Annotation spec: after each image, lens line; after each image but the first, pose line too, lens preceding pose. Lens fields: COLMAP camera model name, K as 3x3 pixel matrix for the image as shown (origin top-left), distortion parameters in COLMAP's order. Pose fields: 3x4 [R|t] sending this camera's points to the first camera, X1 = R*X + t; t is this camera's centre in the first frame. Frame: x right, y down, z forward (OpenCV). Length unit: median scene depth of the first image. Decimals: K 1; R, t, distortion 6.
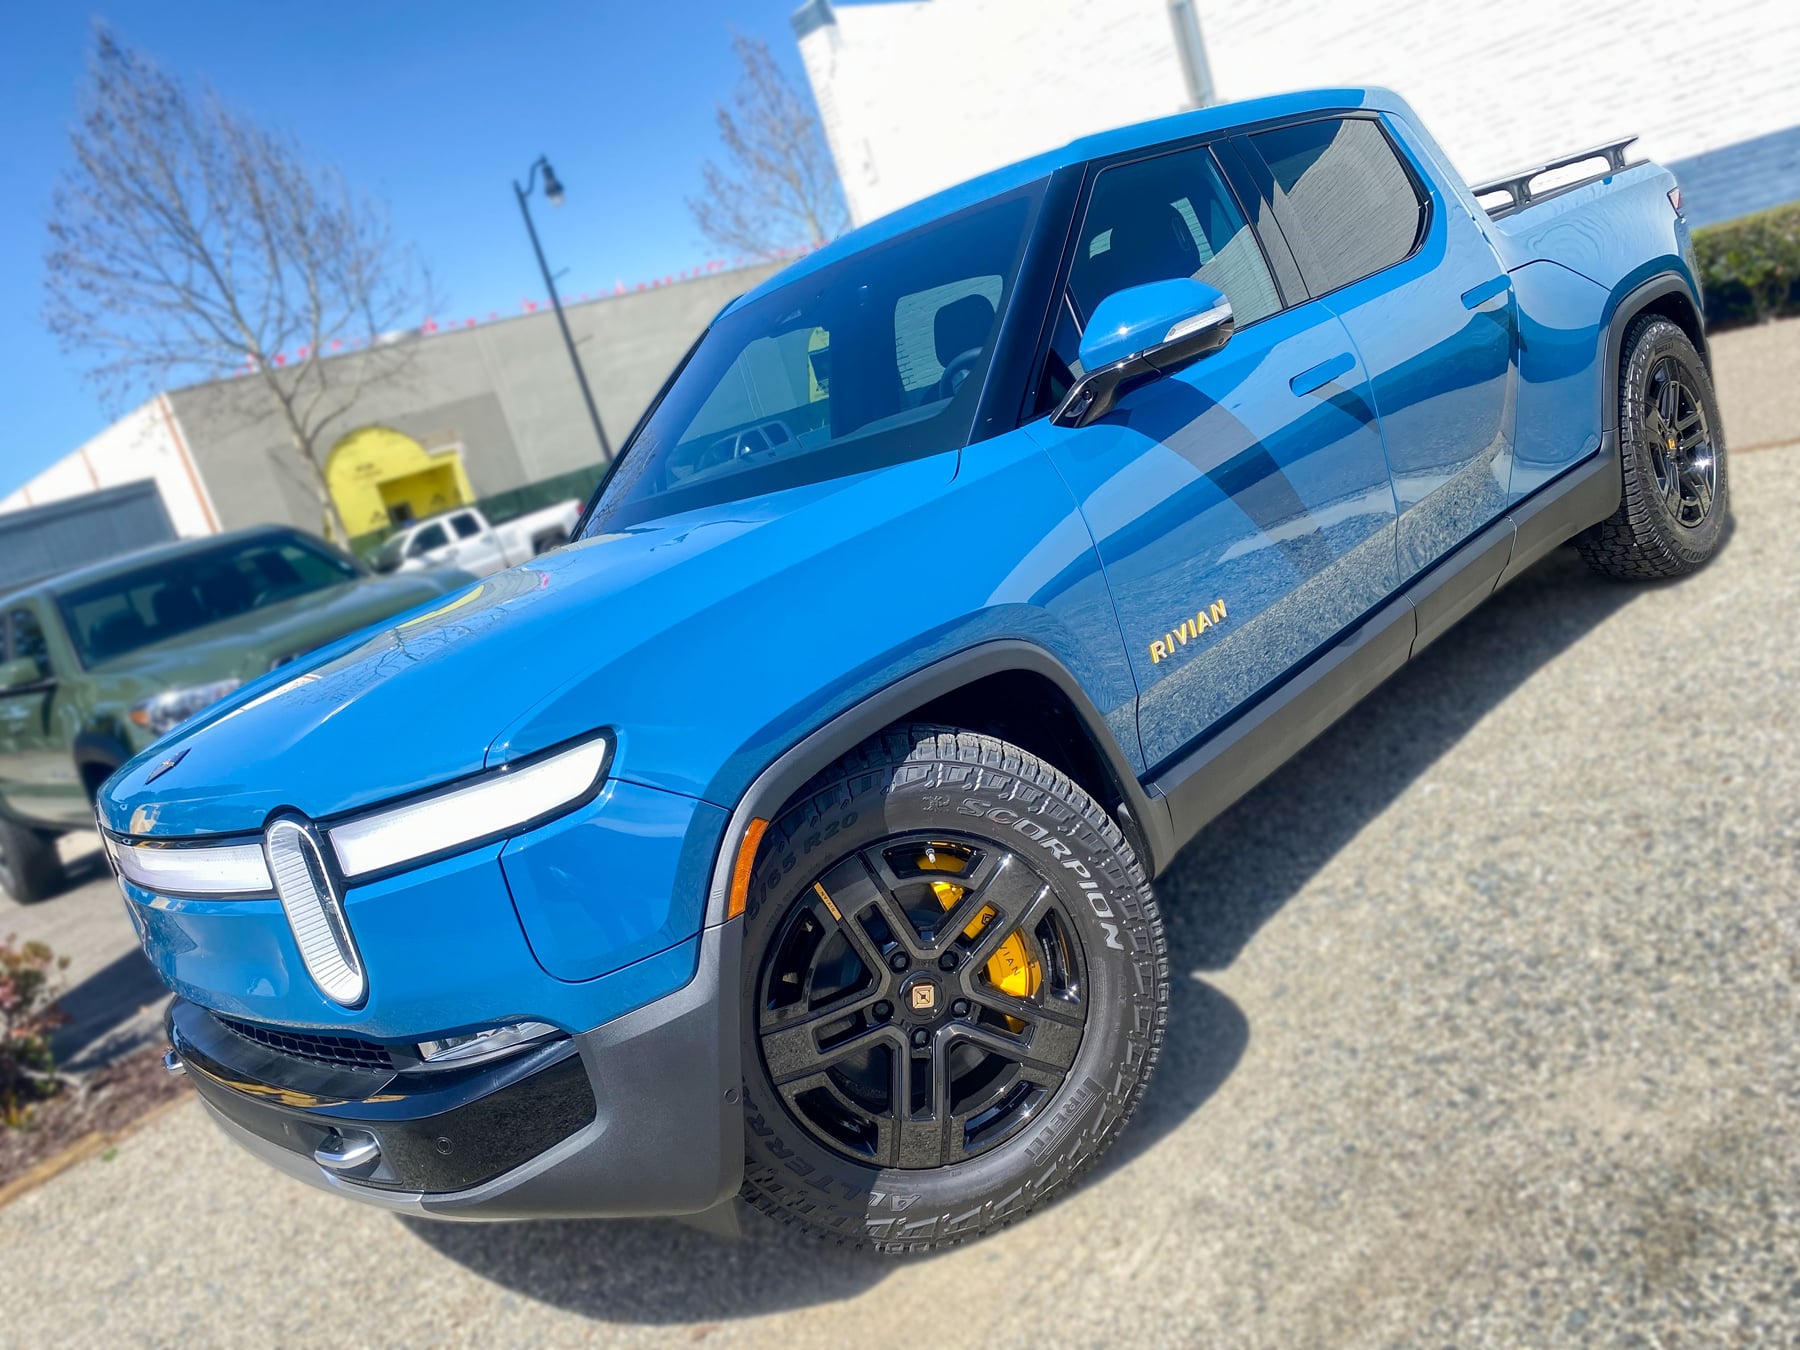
lens RADIAL K [[1386.7, 0, 885.1], [0, 1386.7, 688.1], [0, 0, 1]] dist [0.022270, -0.018863]
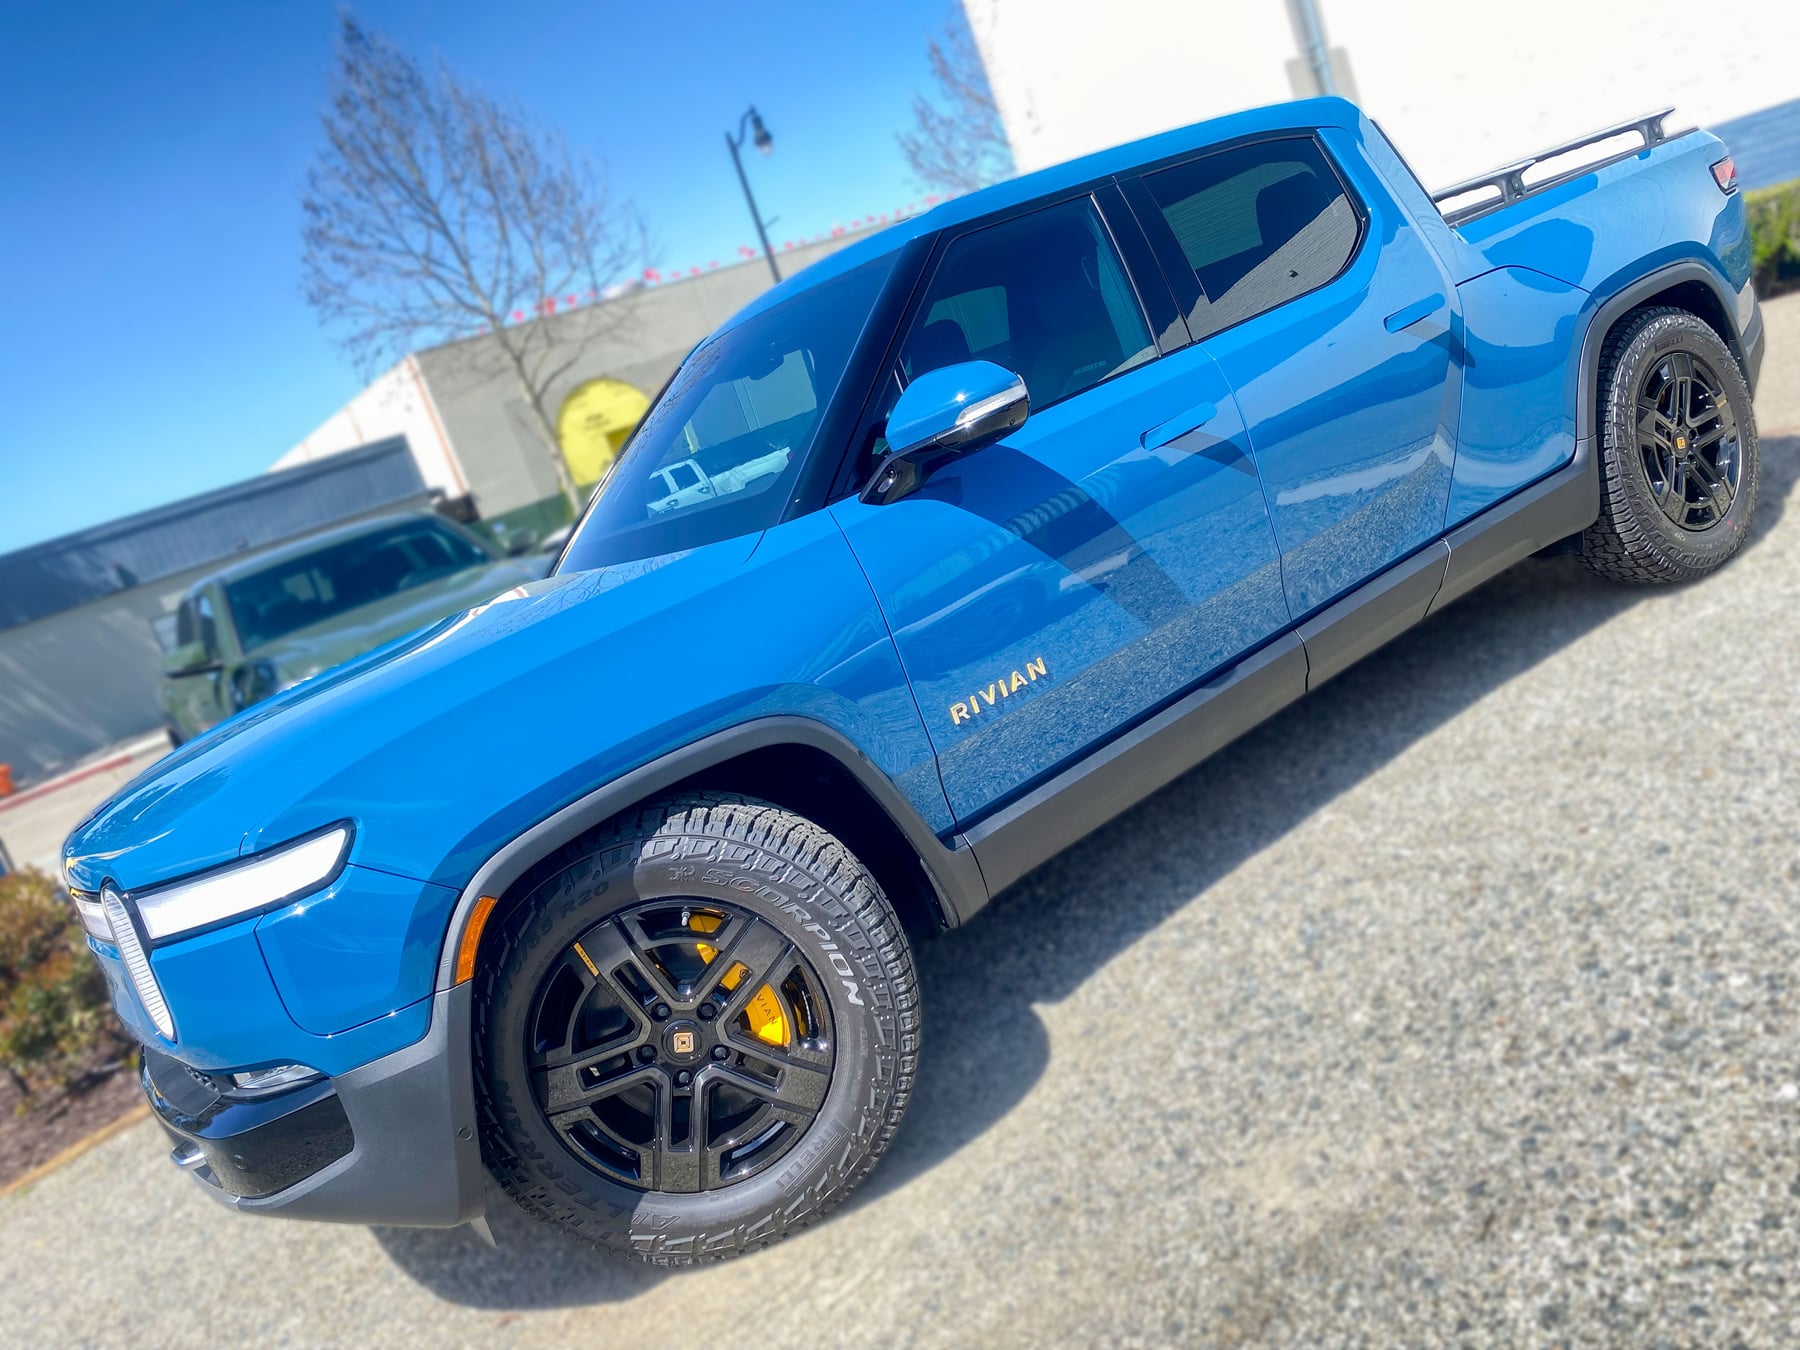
lens RADIAL K [[1386.7, 0, 917.1], [0, 1386.7, 671.0], [0, 0, 1]] dist [0.022270, -0.018863]
pose [[0.986994, 0.001594, -0.160752, 0.298429], [0.005485, 0.999035, 0.043580, -0.093929], [0.160666, -0.043895, 0.986032, -0.045911]]
